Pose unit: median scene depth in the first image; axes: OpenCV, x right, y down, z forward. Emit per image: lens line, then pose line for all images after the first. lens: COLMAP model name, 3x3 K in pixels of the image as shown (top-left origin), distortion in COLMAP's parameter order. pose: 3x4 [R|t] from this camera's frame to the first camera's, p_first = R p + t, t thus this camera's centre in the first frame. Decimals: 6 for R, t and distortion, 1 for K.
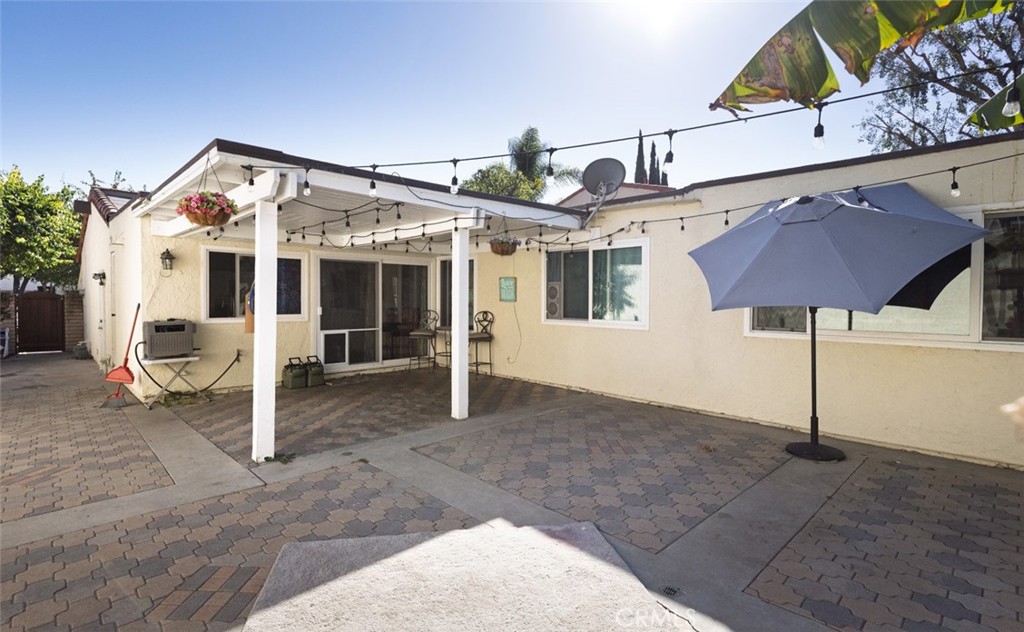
lens RADIAL K [[486.2, 0, 496.0], [0, 486.2, 301.9], [0, 0, 1]] dist [0.001015, 0.000027]
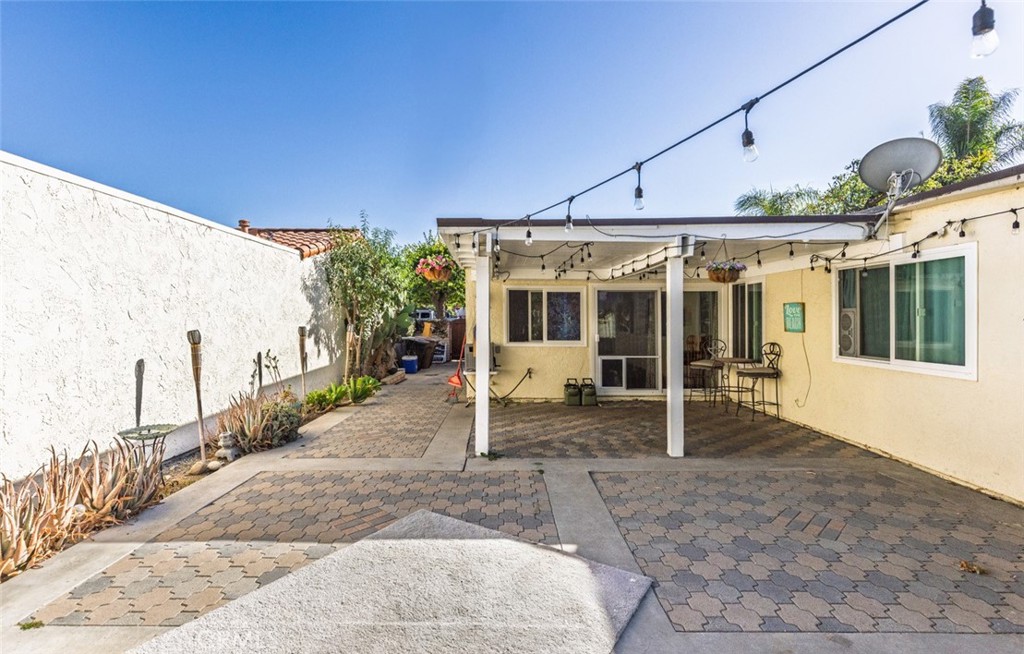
lens RADIAL K [[489.8, 0, 496.3], [0, 489.8, 321.8], [0, 0, 1]] dist [0.002479, -0.000310]
pose [[0.721216, 0.001391, -0.692709, 0.285559], [-0.004078, 0.999989, -0.002238, -0.017110], [0.692698, 0.004439, 0.721214, 0.050885]]
